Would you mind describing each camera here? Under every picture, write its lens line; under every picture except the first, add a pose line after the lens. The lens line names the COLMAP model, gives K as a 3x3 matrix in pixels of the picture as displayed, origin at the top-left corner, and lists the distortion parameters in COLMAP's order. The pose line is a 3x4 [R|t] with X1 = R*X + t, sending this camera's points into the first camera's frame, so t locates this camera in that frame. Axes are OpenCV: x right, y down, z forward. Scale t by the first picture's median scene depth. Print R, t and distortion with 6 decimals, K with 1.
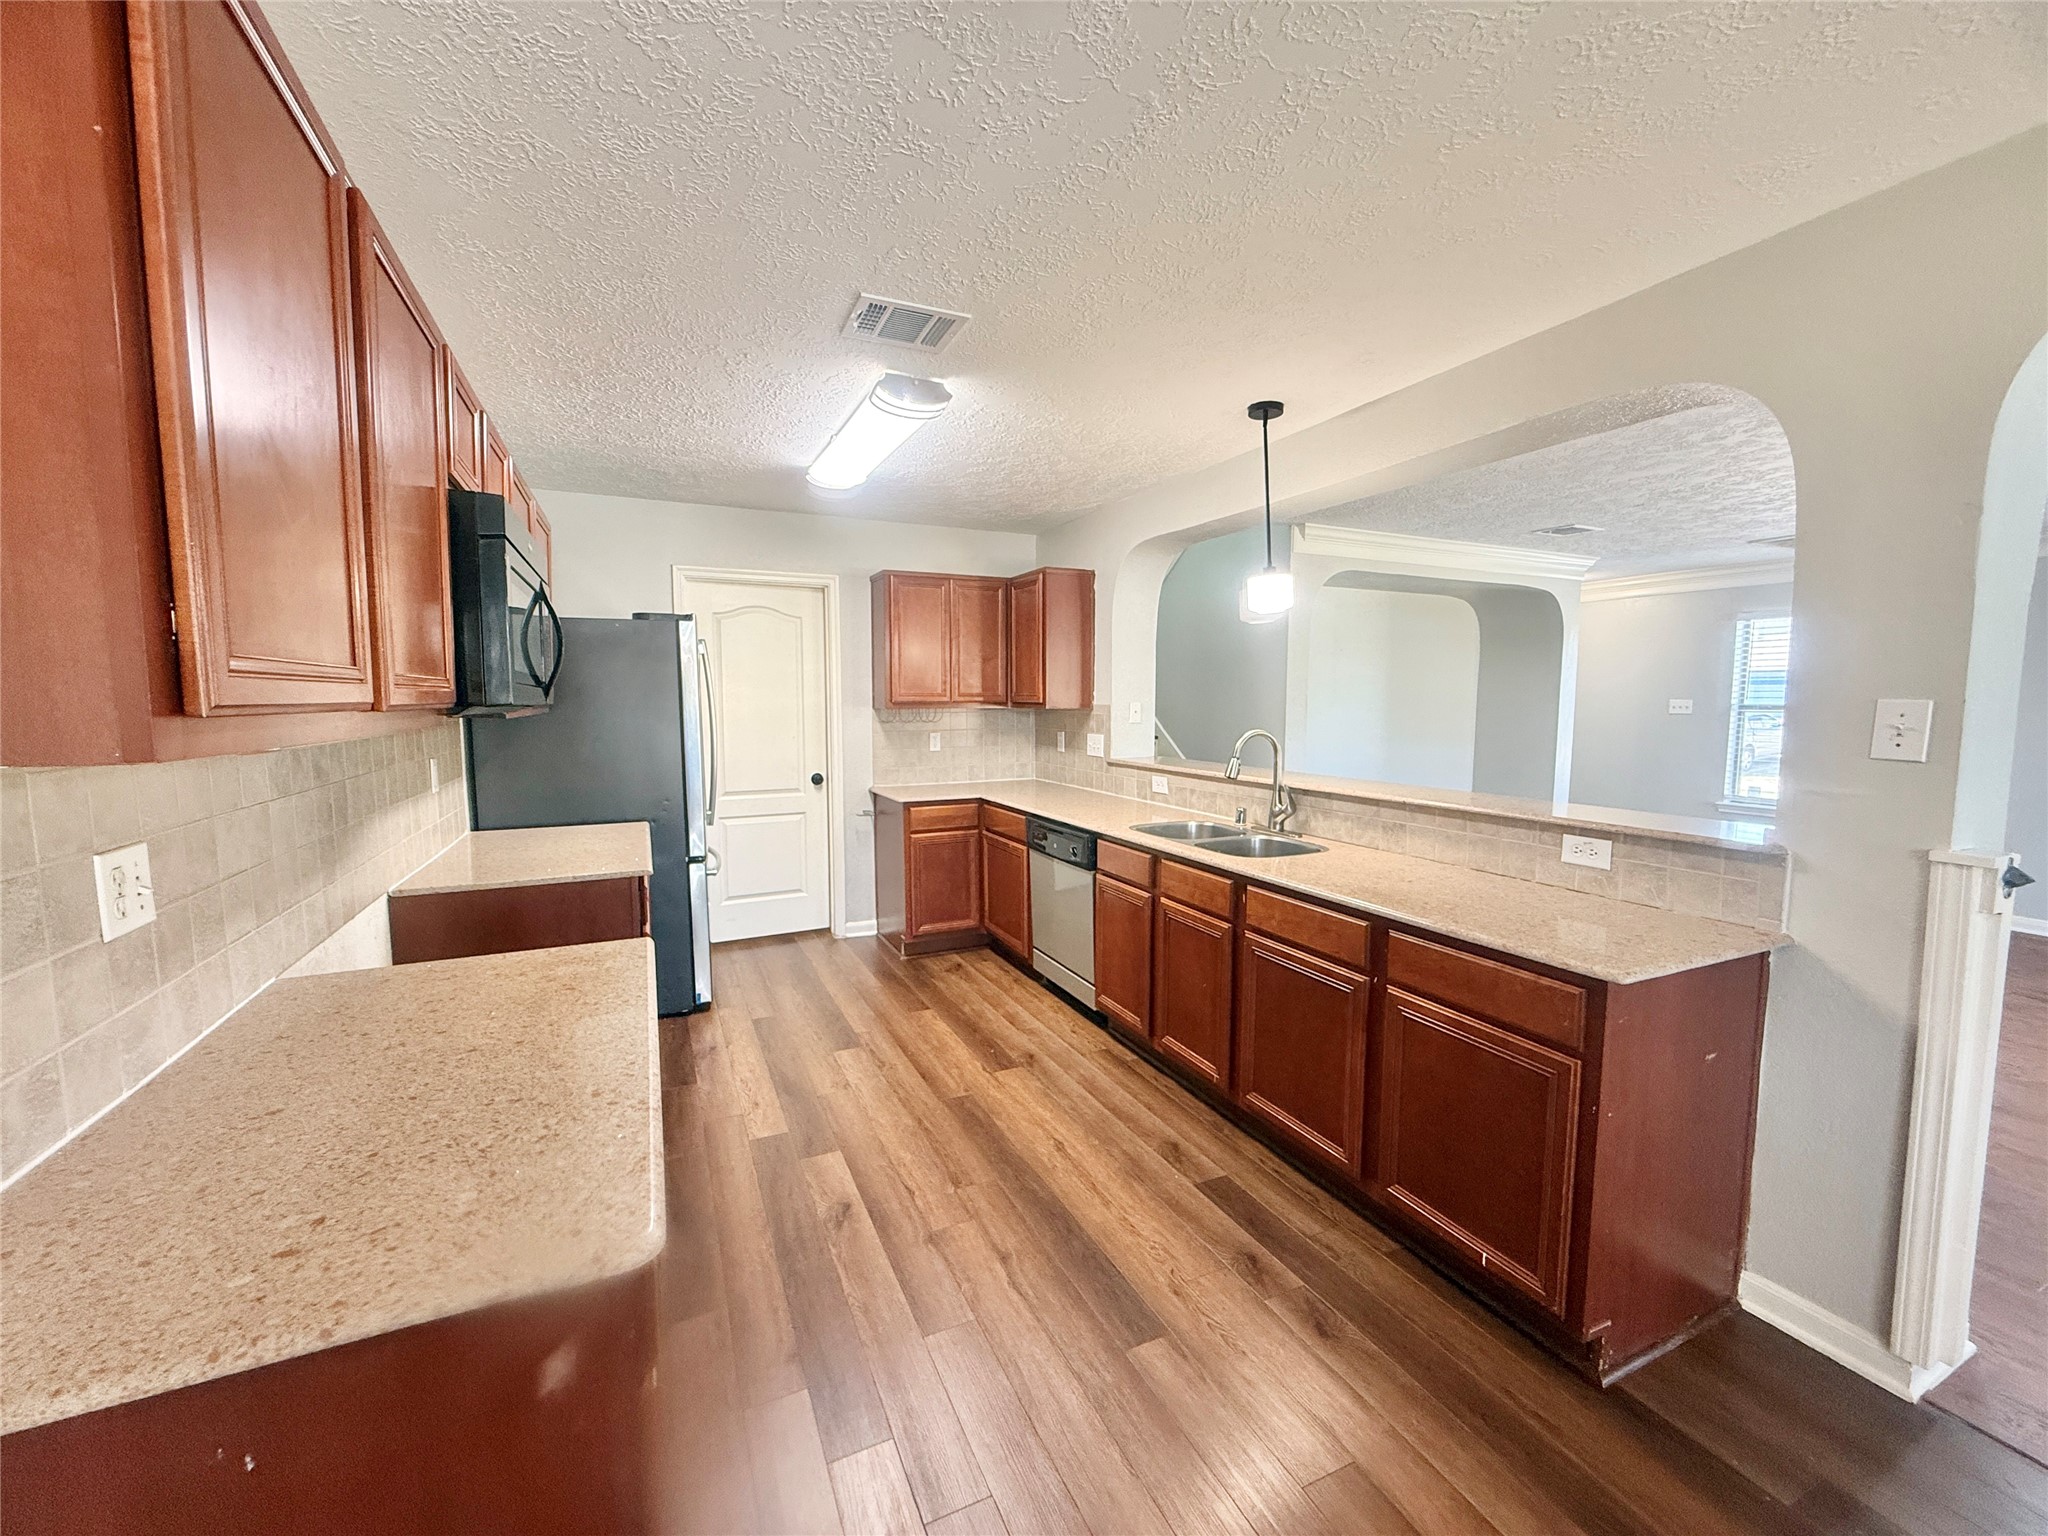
lens RADIAL K [[819.2, 0, 1017.6], [0, 819.2, 767.2], [0, 0, 1]] dist [-0.002381, -0.000802]
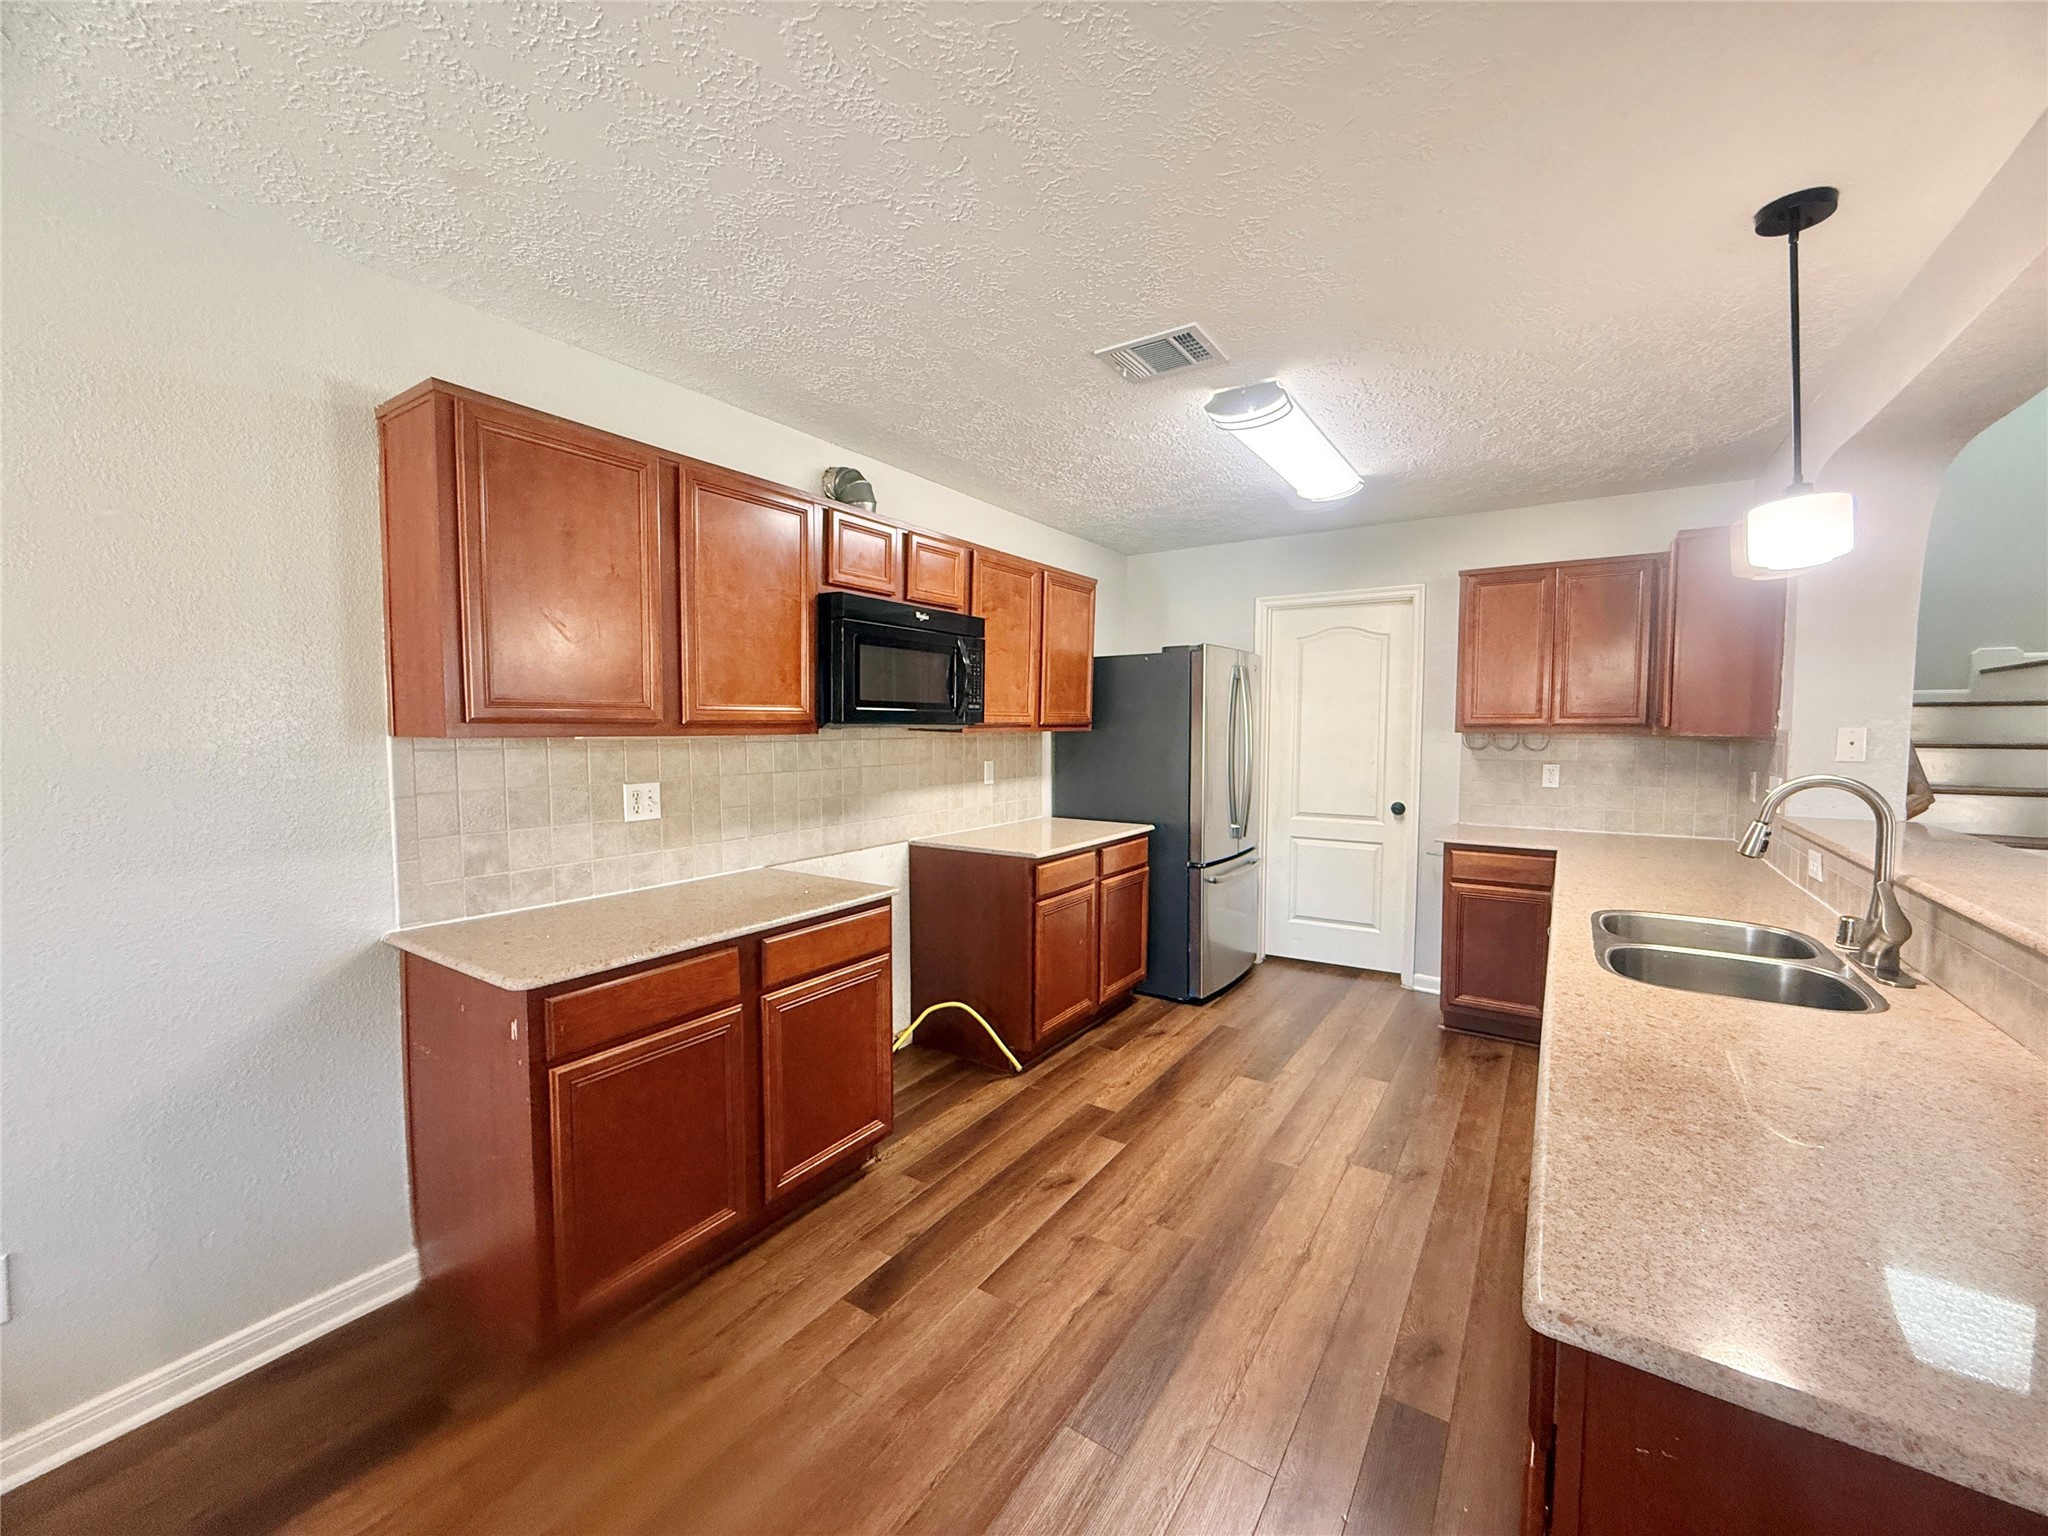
lens RADIAL K [[819.2, 0, 1016.7], [0, 819.2, 765.2], [0, 0, 1]] dist [-0.002381, -0.000802]
pose [[0.521829, 0.048348, -0.851679, 0.430256], [-0.075033, 0.997124, 0.010631, -0.015893], [0.849744, 0.058356, 0.523956, 0.217000]]
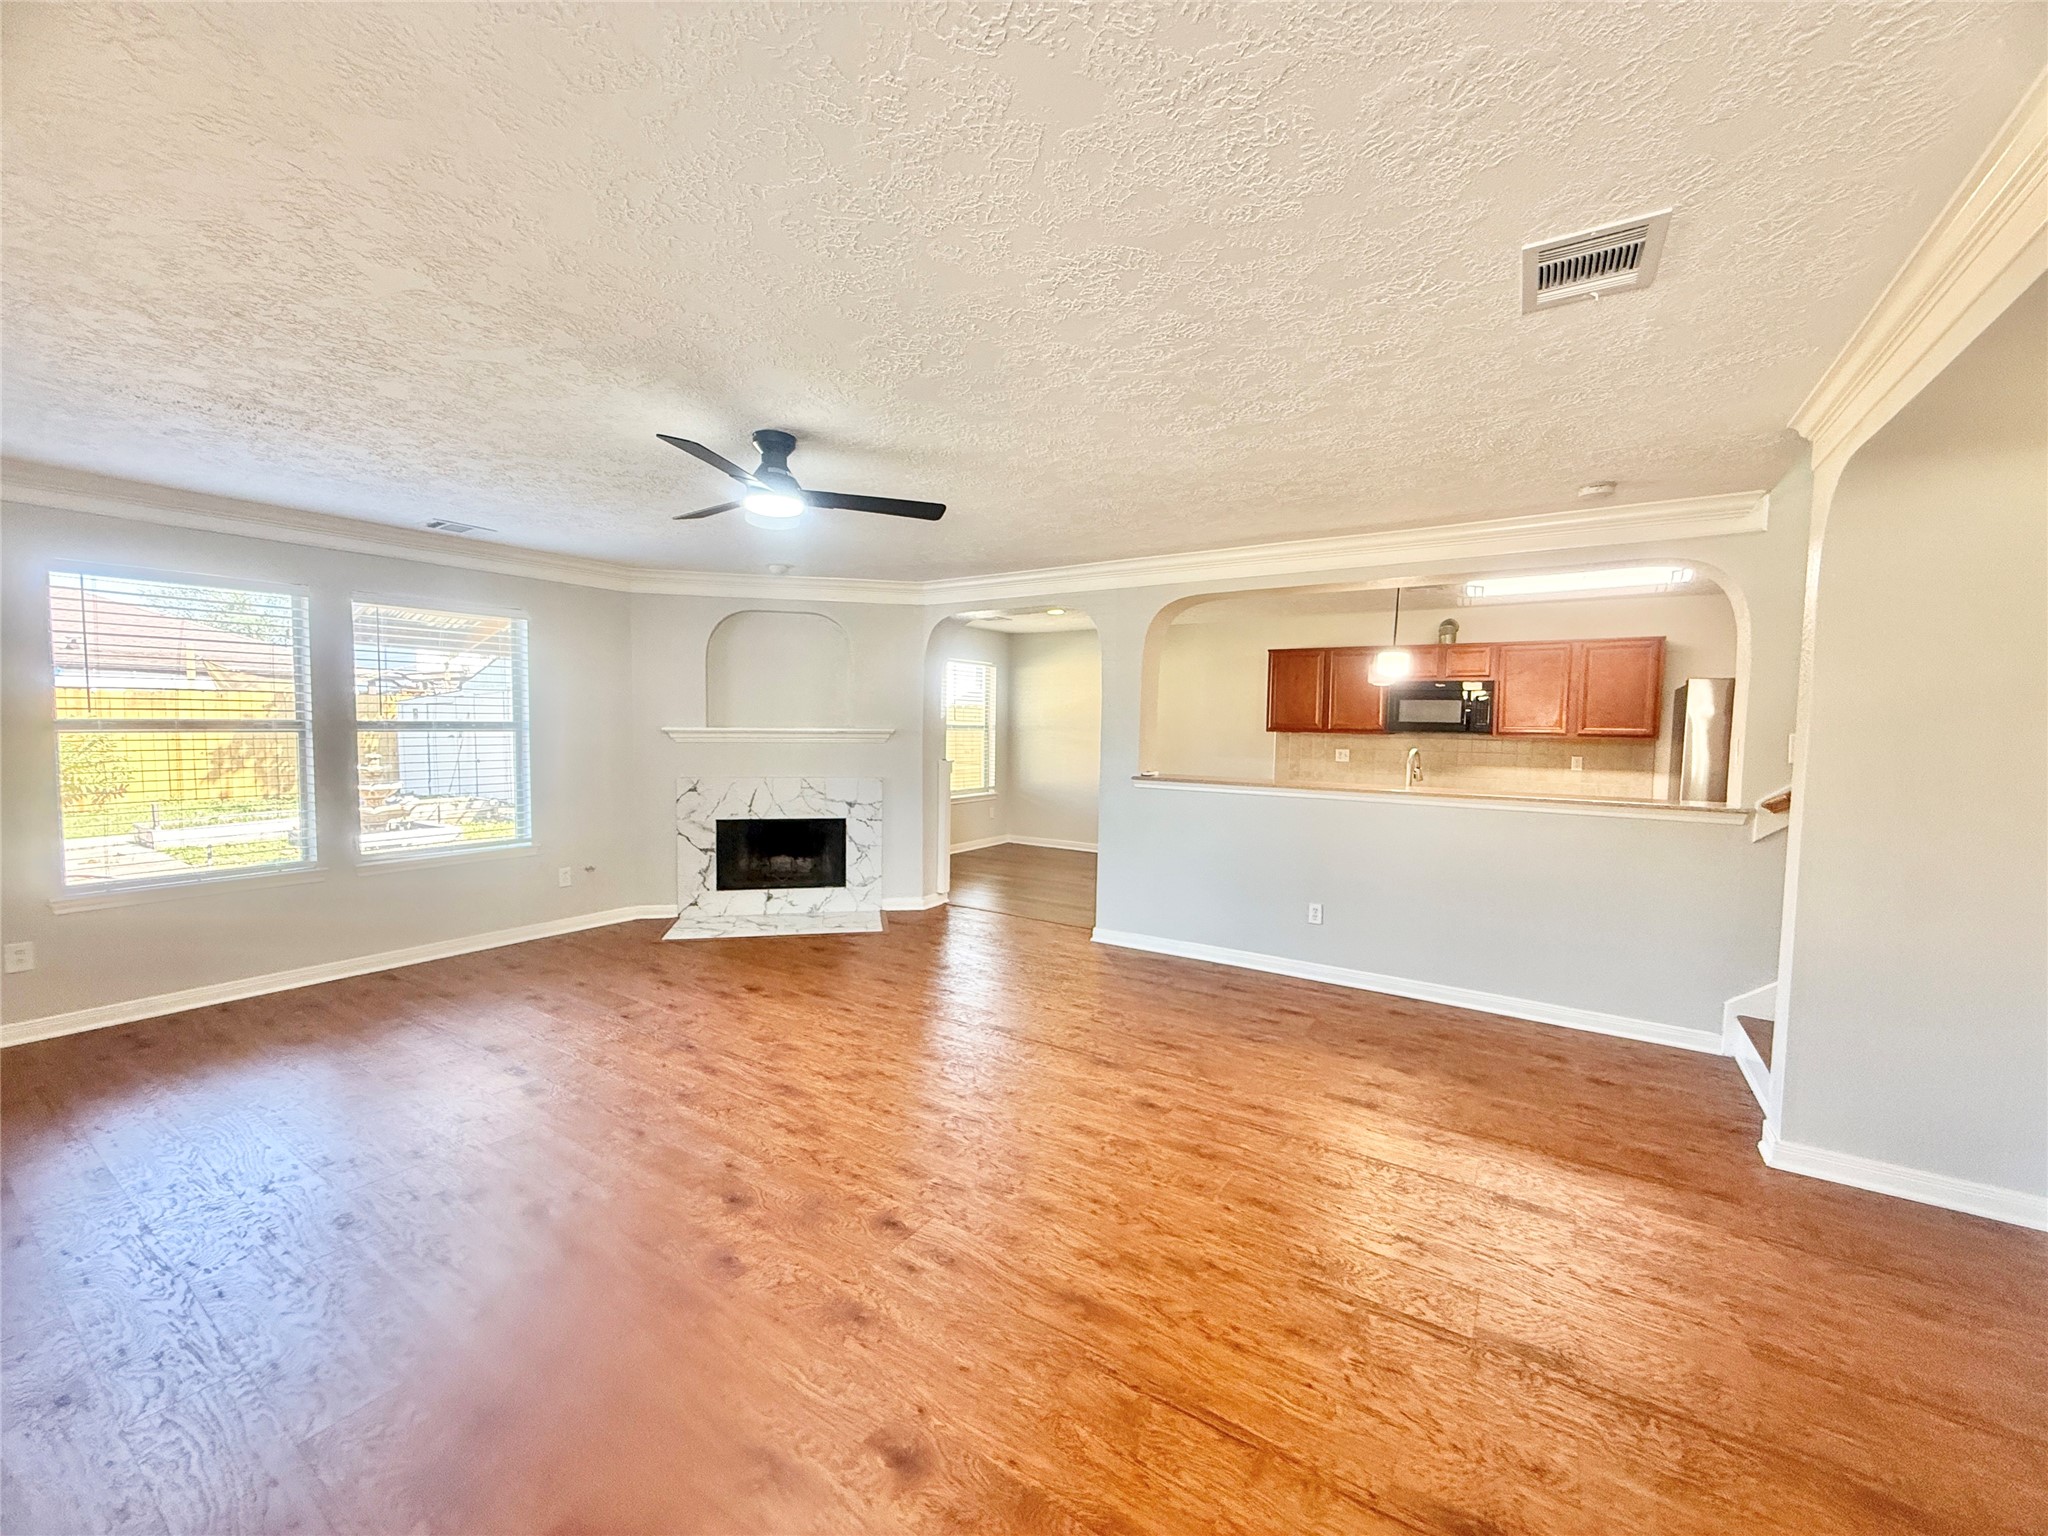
lens RADIAL K [[819.2, 0, 1024.3], [0, 819.2, 770.0], [0, 0, 1]] dist [-0.002381, -0.000802]
pose [[-0.849712, 0.020598, -0.526844, 1.518283], [-0.057241, 0.989727, 0.131014, -0.150472], [0.524130, 0.141481, -0.839804, 1.713624]]
